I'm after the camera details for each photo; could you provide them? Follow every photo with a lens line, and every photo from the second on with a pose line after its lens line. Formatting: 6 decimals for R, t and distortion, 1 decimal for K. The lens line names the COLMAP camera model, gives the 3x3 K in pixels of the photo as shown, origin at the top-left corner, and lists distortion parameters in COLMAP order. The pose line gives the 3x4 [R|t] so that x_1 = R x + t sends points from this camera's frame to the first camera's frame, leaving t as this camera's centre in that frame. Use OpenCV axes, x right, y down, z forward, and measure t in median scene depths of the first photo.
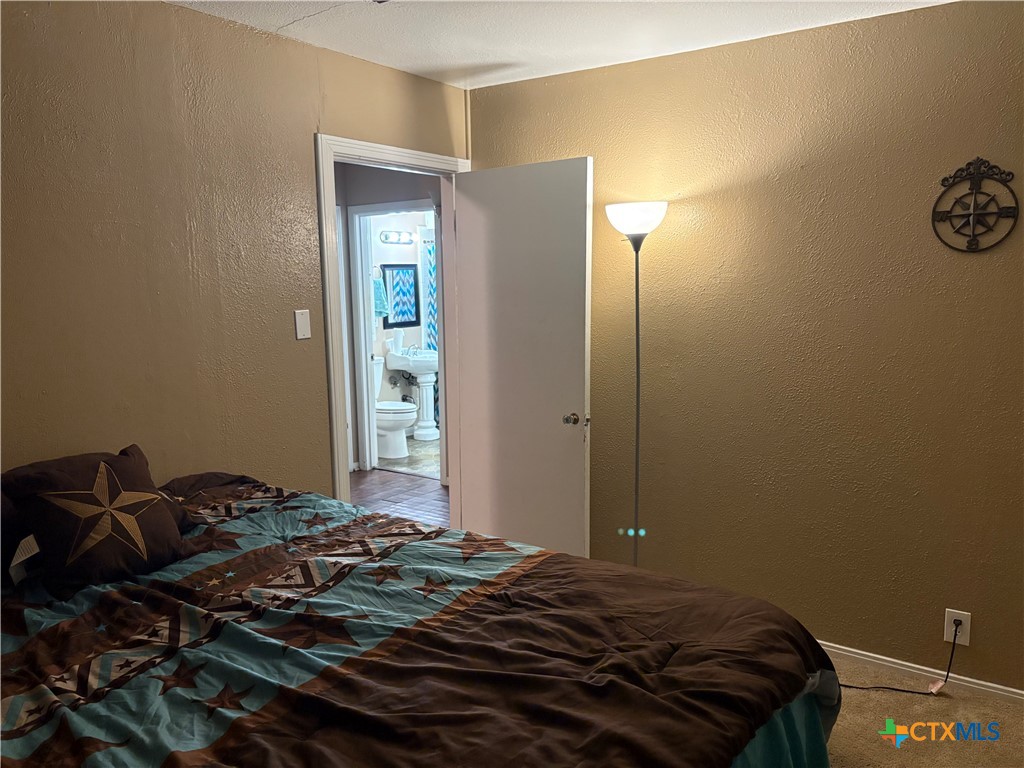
lens RADIAL K [[785.5, 0, 513.1], [0, 785.5, 384.5], [0, 0, 1]] dist [0.040544, -0.036122]
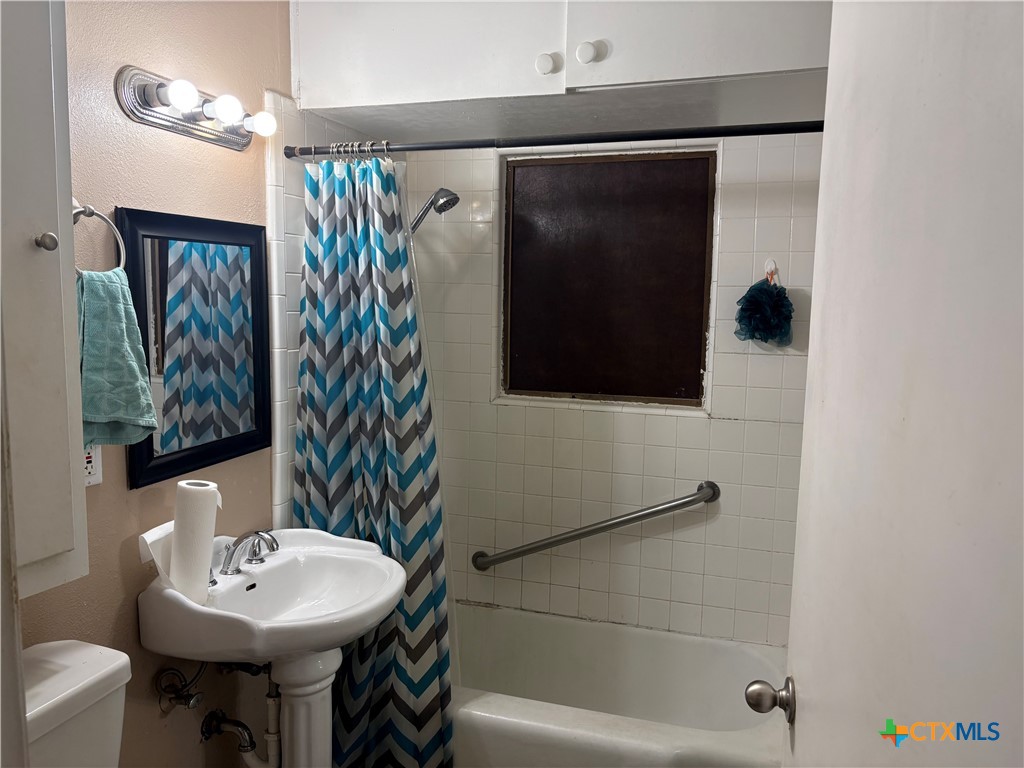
lens RADIAL K [[785.5, 0, 511.4], [0, 785.5, 383.0], [0, 0, 1]] dist [0.040544, -0.036122]
pose [[0.955886, 0.000969, 0.293736, -0.118710], [0.005651, 0.999749, -0.021687, -0.090665], [-0.293683, 0.022390, 0.955641, 0.702837]]
